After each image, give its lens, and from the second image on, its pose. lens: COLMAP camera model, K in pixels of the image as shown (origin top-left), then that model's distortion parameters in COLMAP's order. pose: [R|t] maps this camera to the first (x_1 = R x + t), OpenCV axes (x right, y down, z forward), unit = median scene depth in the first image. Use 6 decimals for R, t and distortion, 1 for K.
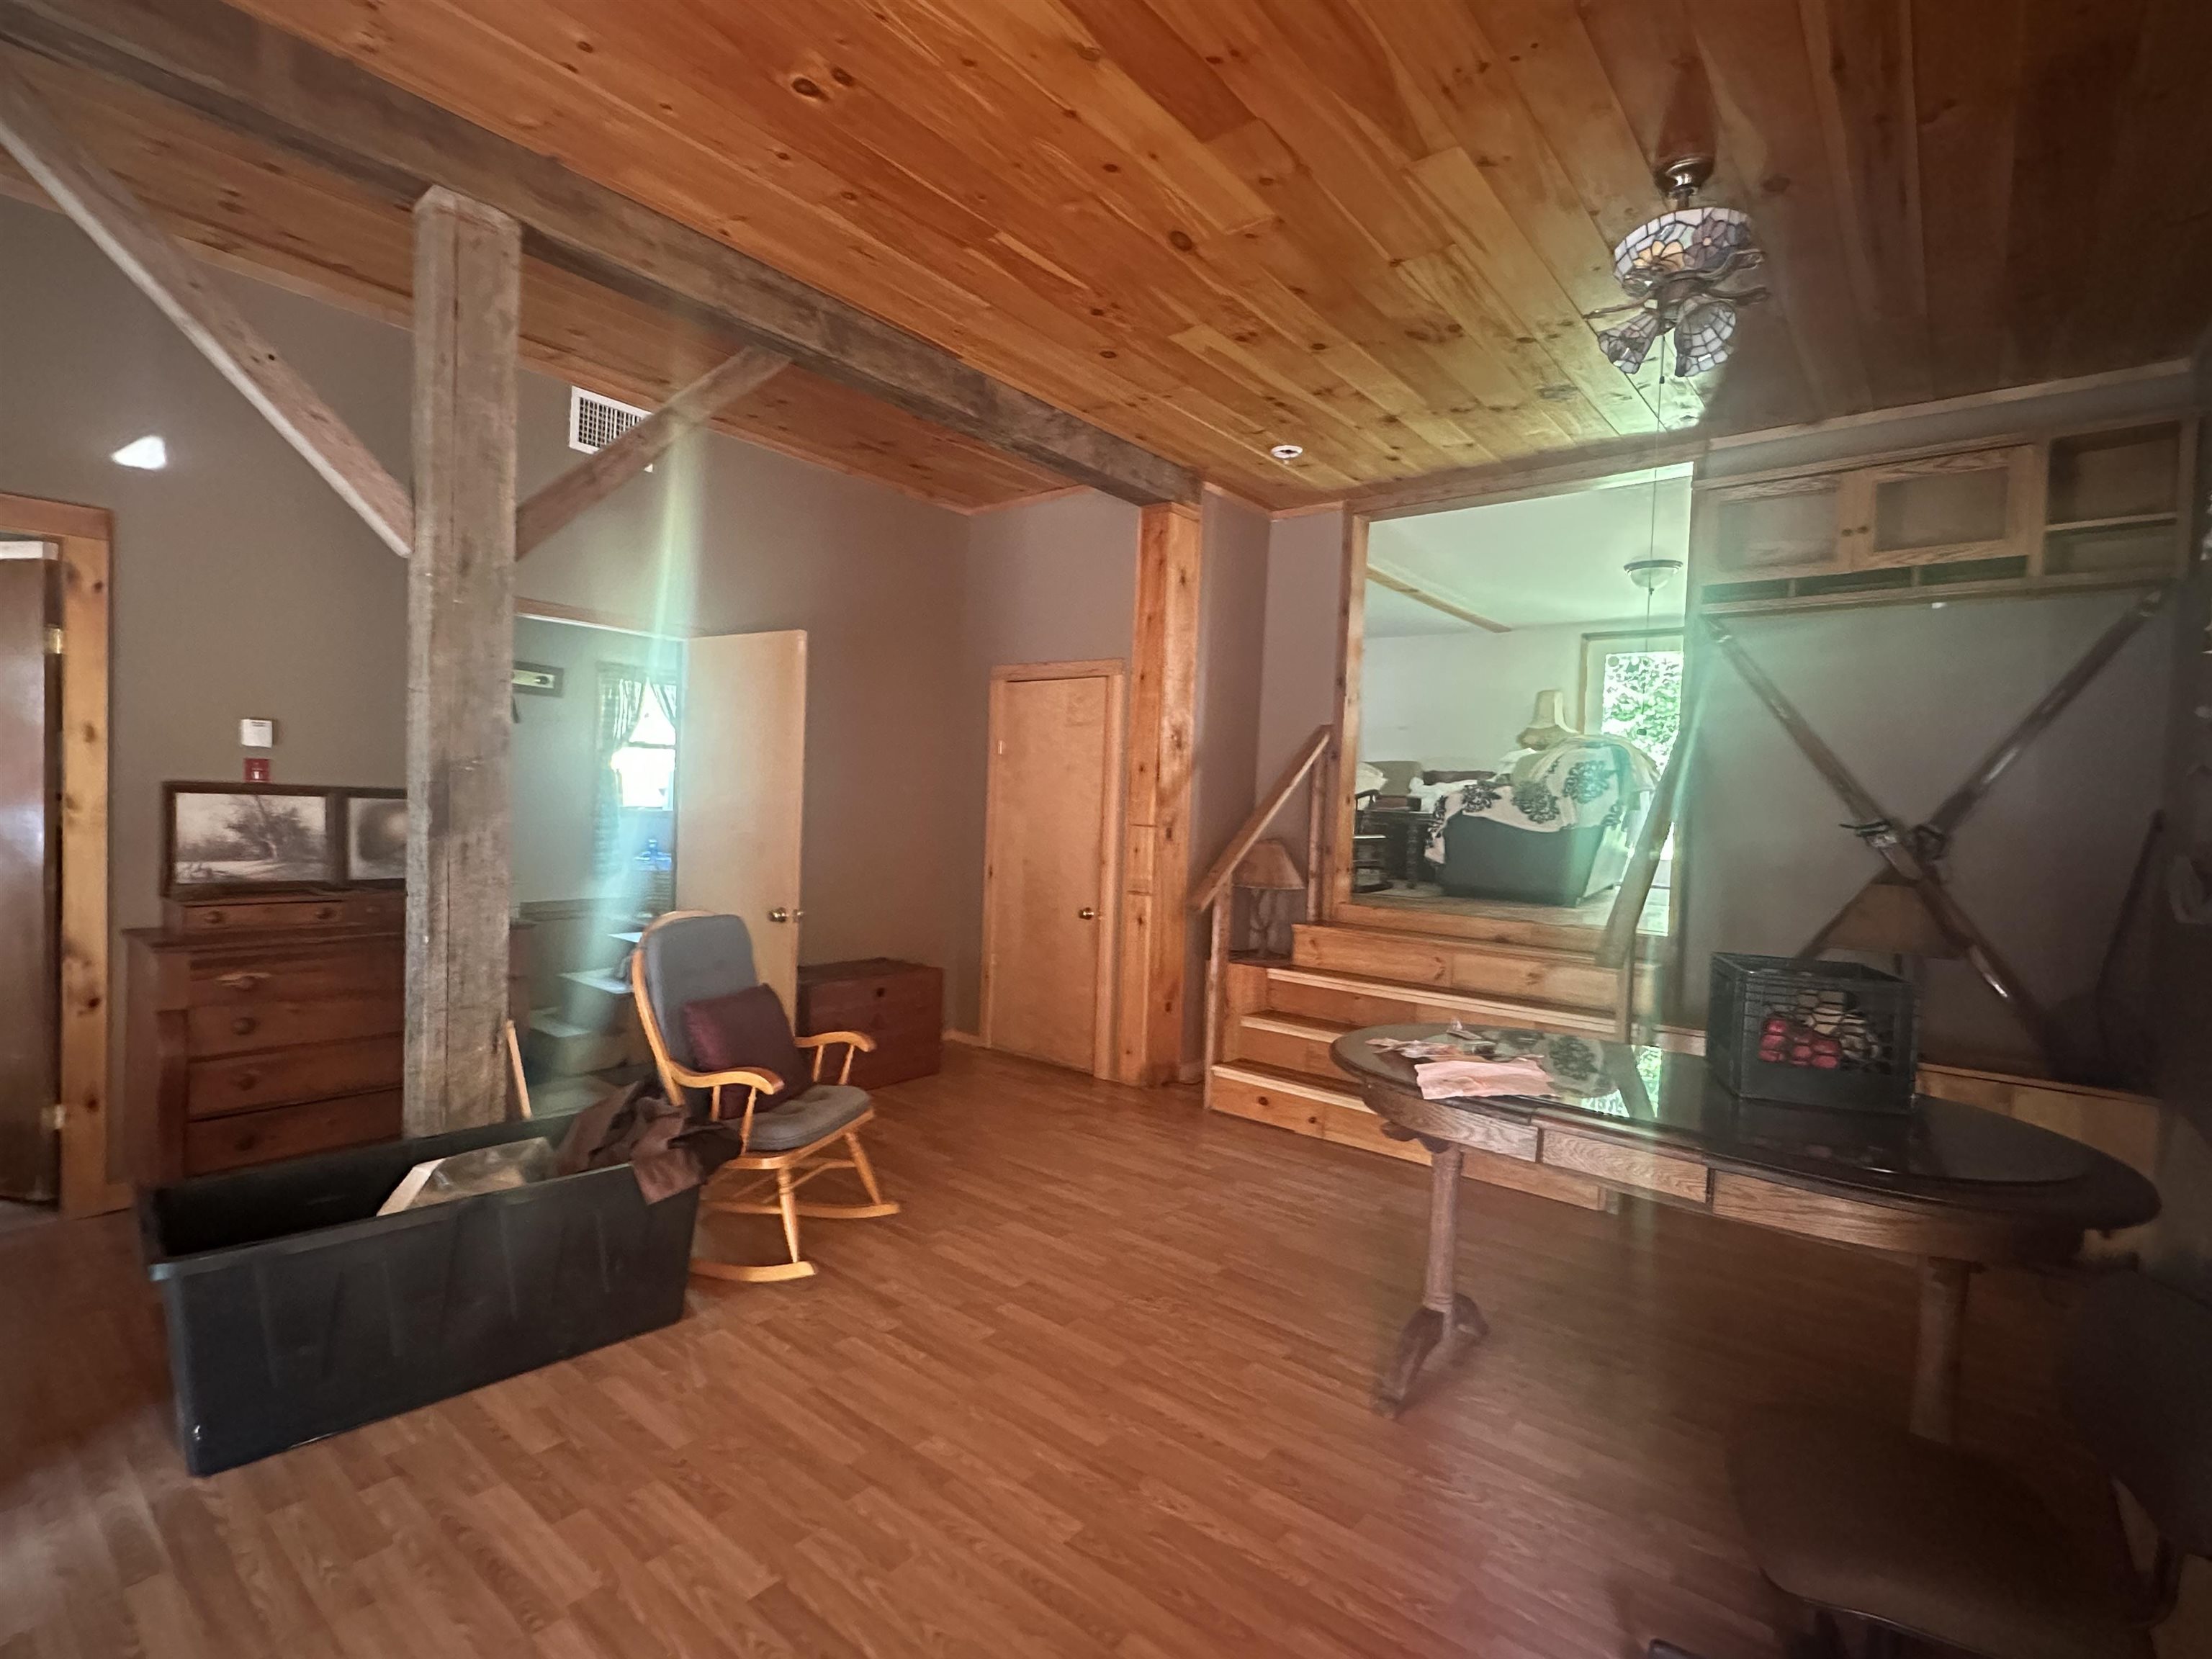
lens RADIAL K [[1033.1, 0, 1107.1], [0, 1033.1, 836.6], [0, 0, 1]] dist [0.001386, 0.000589]
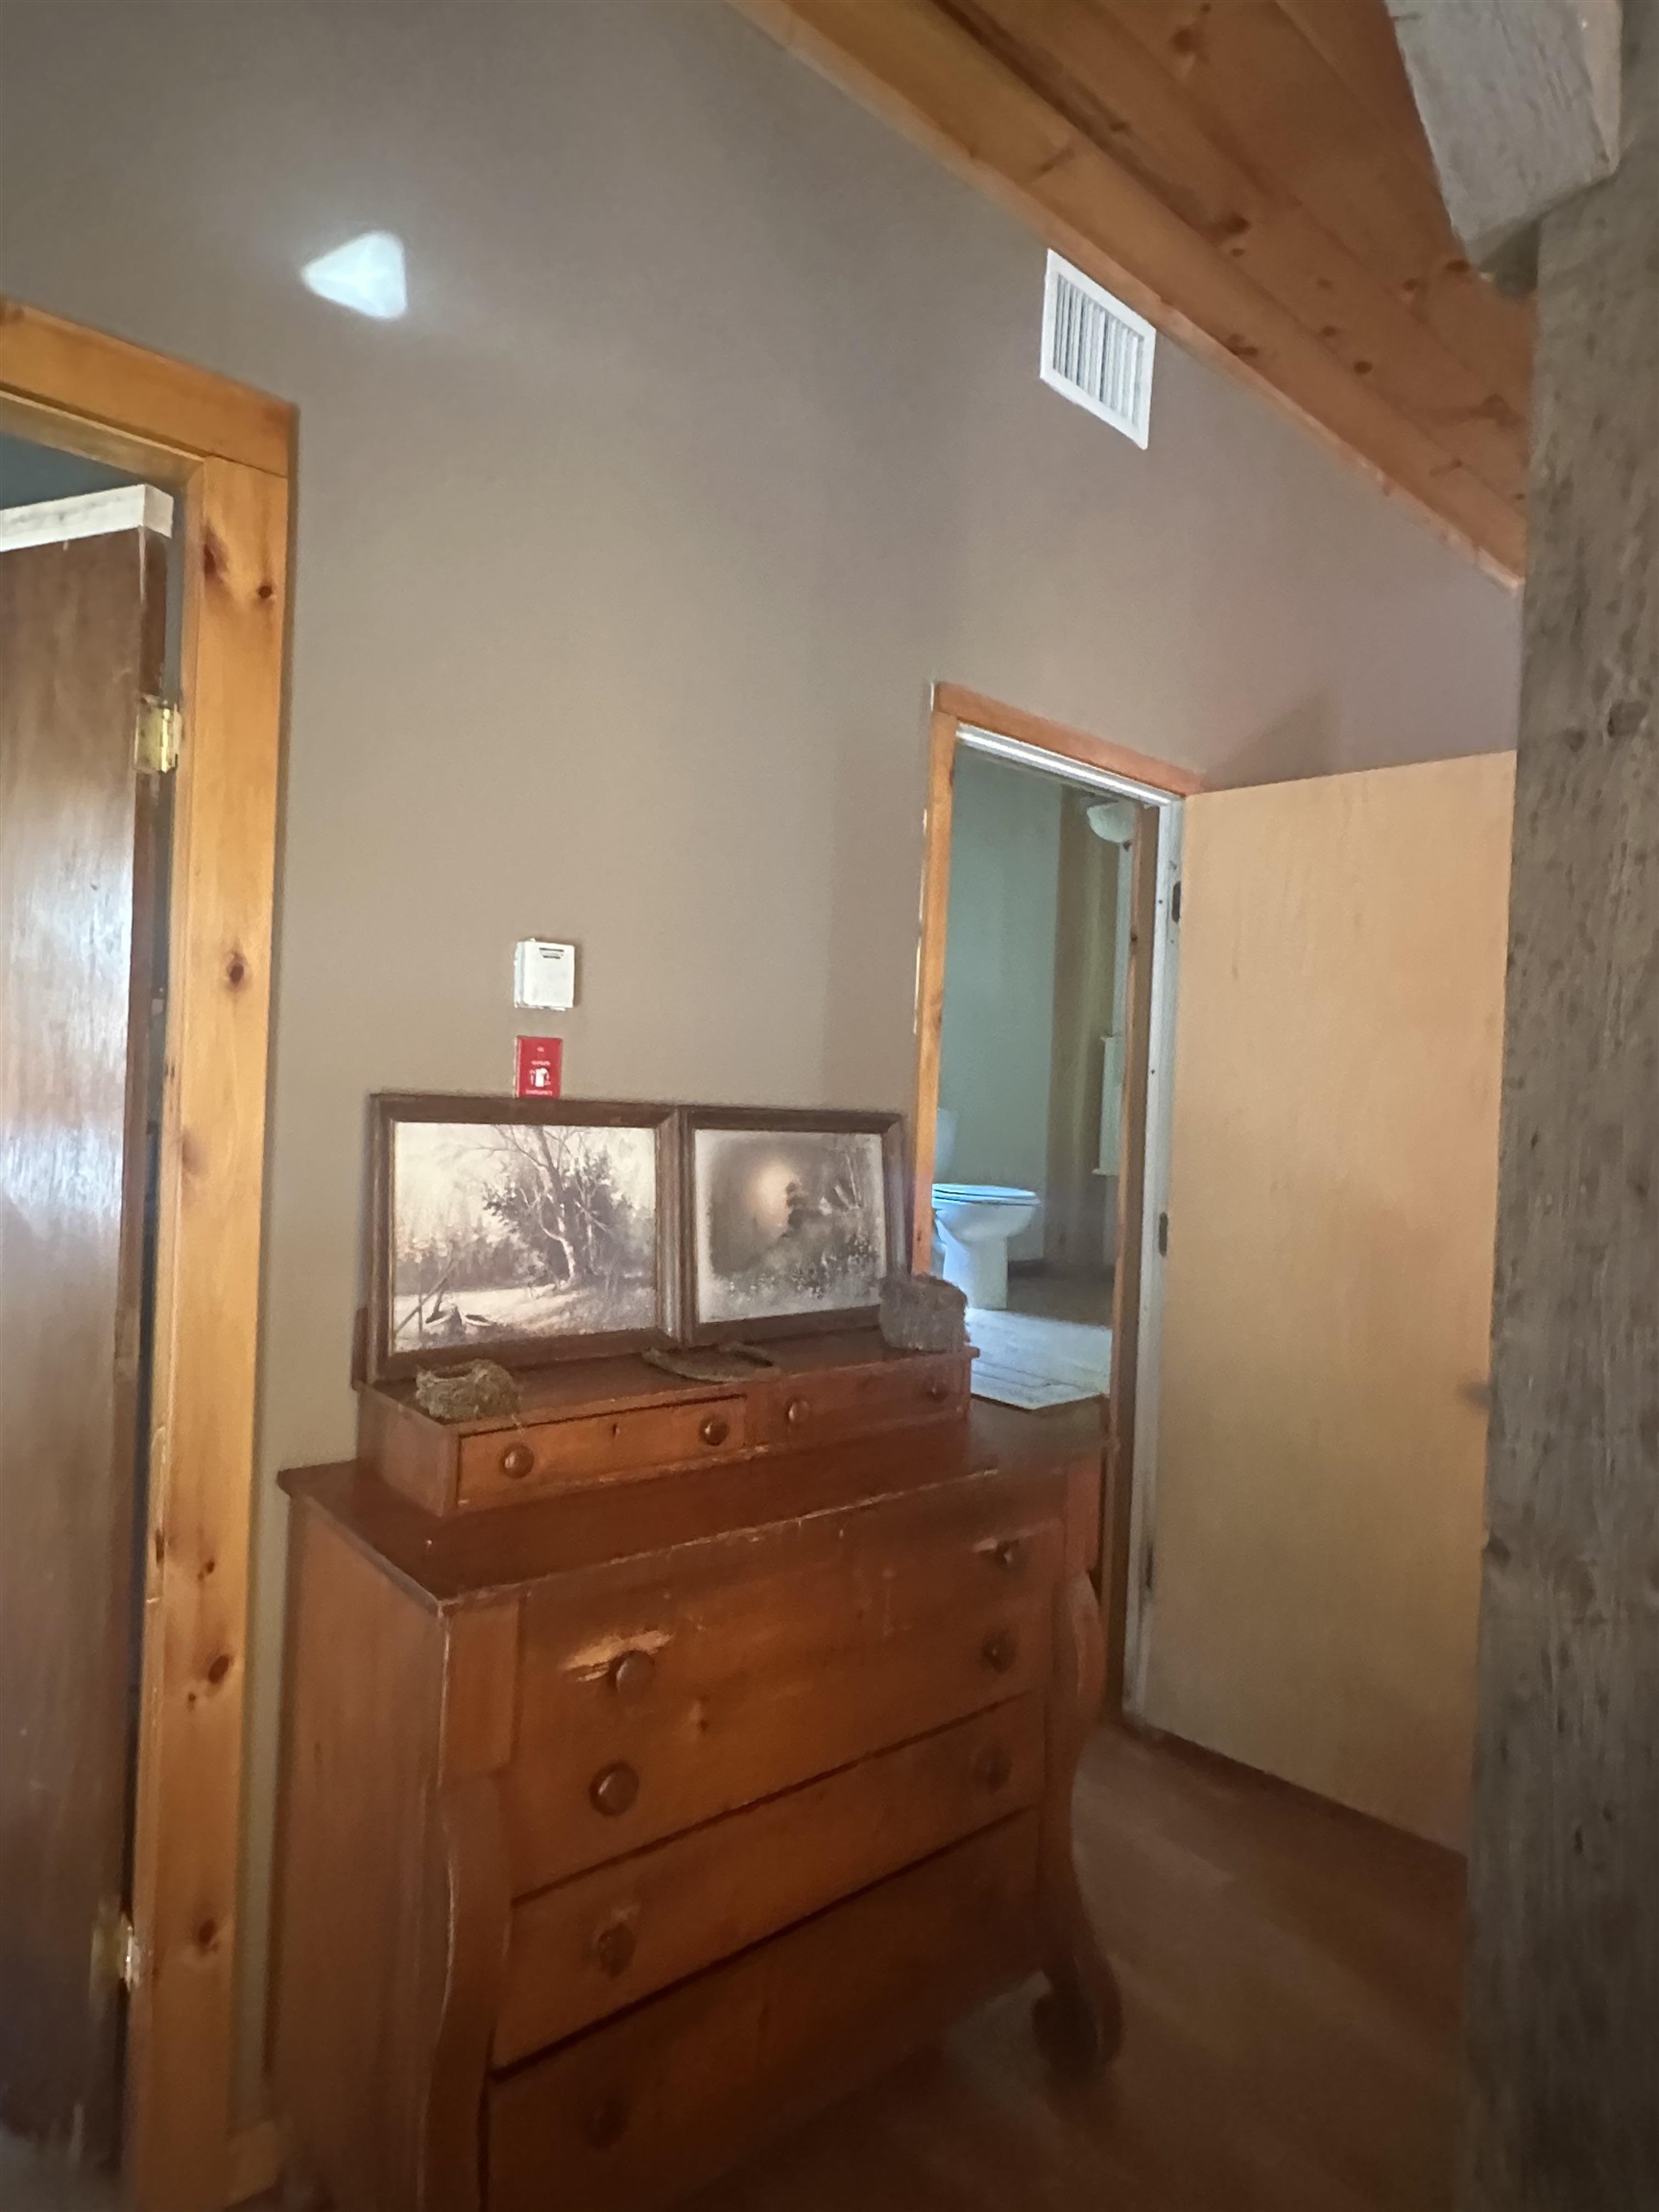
lens RADIAL K [[1252.7, 0, 828.6], [0, 1252.7, 1104.7], [0, 0, 1]] dist [-0.007341, -0.001050]
pose [[0.986034, 0.007060, -0.166393, -0.646230], [-0.012542, 0.999412, -0.031919, -0.035022], [0.166070, 0.033560, 0.985543, 0.545779]]
